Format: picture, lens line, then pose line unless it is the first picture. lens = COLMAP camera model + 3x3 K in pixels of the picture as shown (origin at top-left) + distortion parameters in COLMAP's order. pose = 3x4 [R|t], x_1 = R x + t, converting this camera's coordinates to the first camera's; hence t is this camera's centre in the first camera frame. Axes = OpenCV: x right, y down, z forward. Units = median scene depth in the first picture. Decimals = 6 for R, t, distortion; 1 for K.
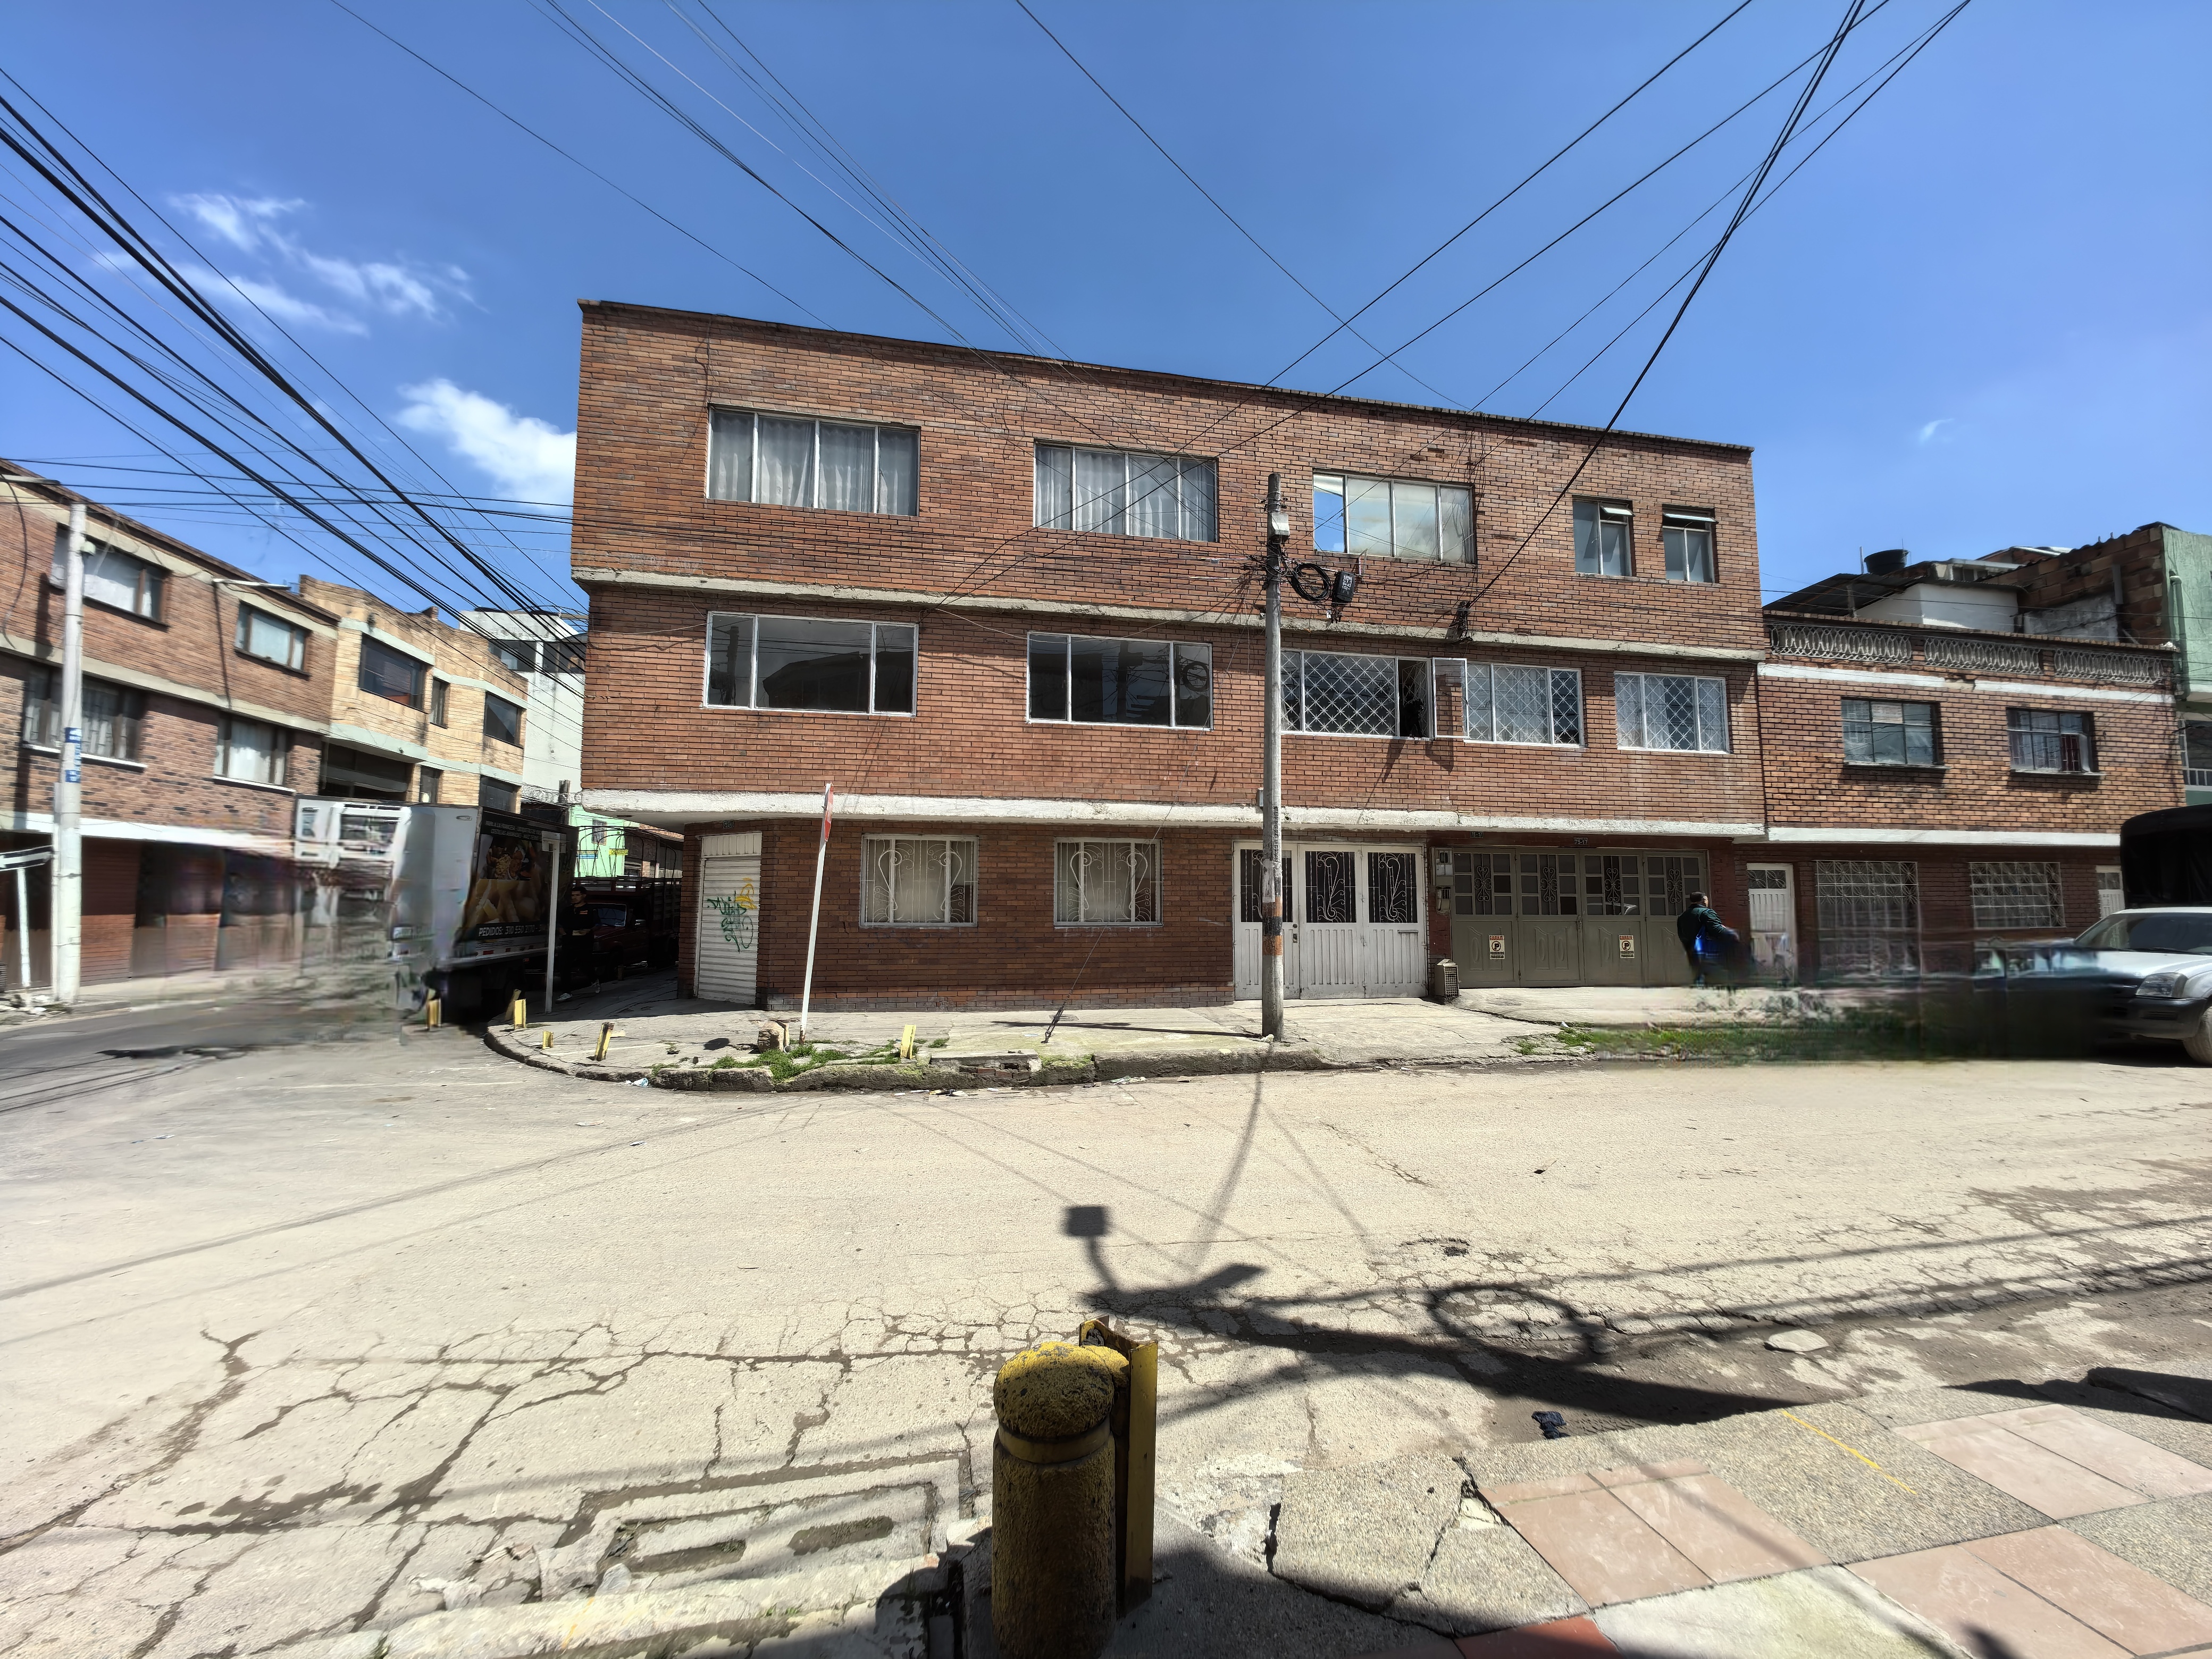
lens RADIAL K [[835.0, 0, 1101.3], [0, 835.0, 837.0], [0, 0, 1]] dist [-0.002240, -0.001215]
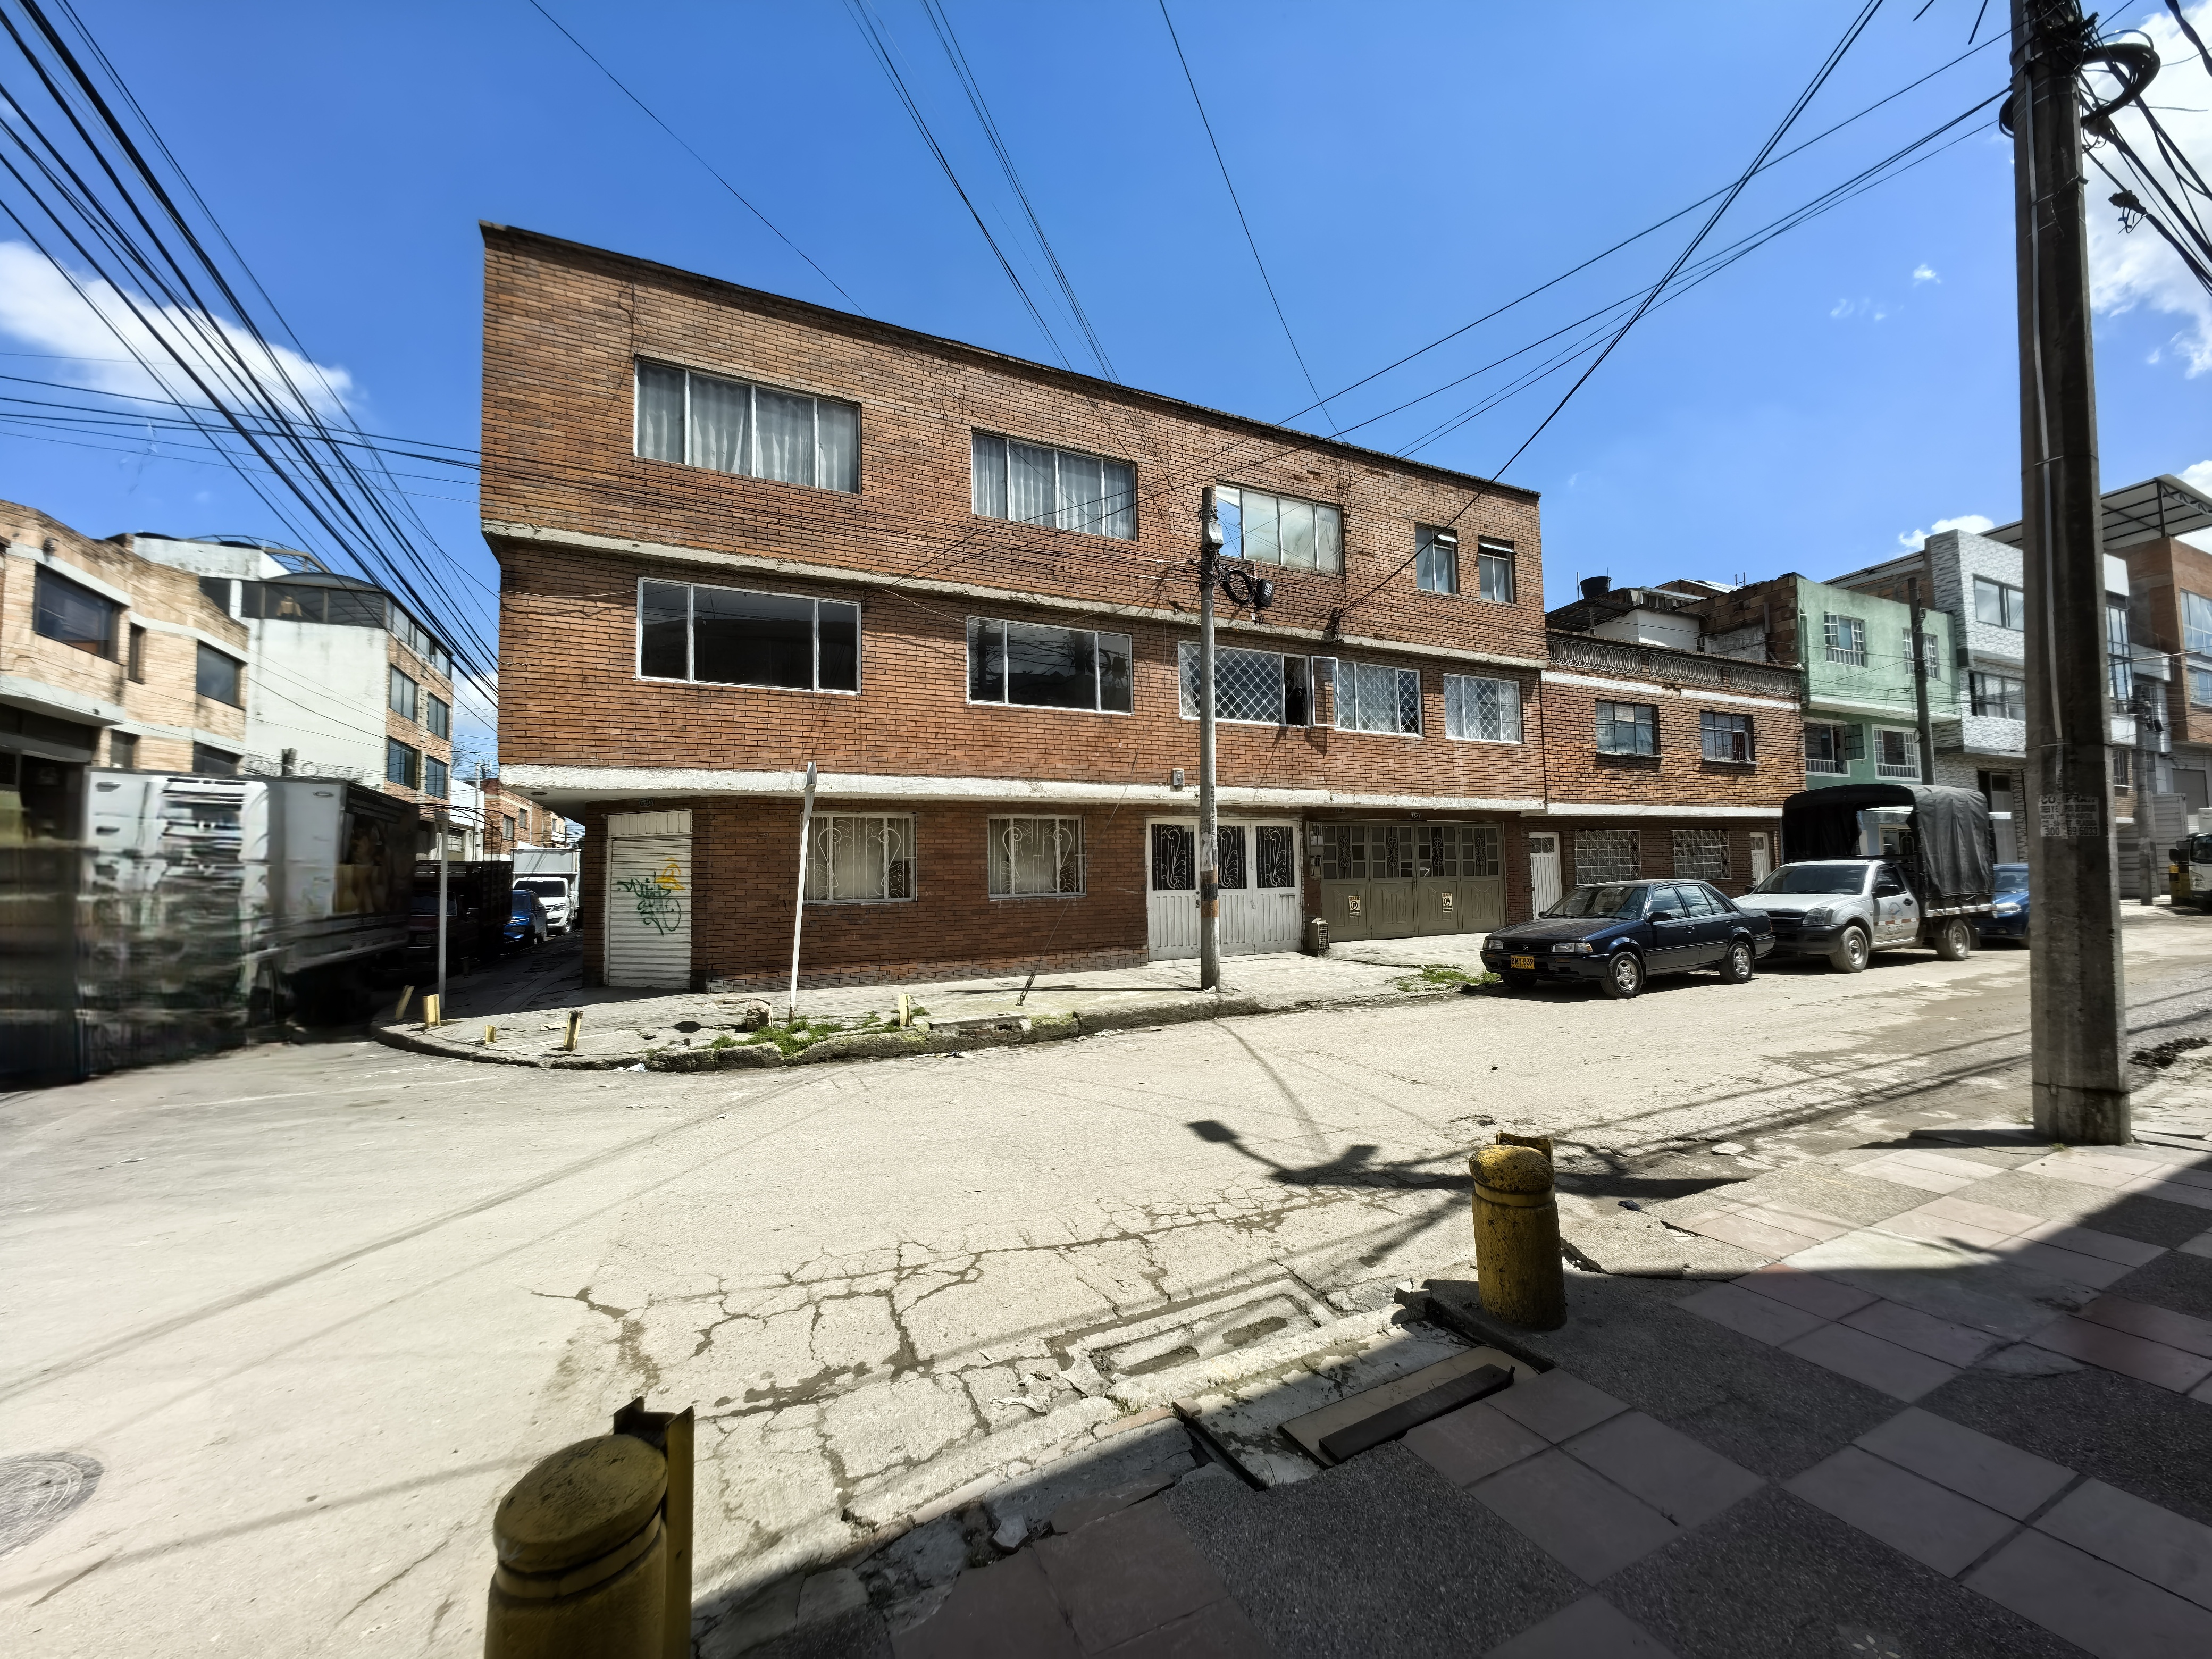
lens RADIAL K [[835.0, 0, 1094.6], [0, 835.0, 837.2], [0, 0, 1]] dist [-0.002240, -0.001215]
pose [[0.970141, -0.011318, 0.242276, -0.203041], [0.004350, 0.999562, 0.029277, -0.000913], [-0.242501, -0.027349, 0.969766, -0.052428]]
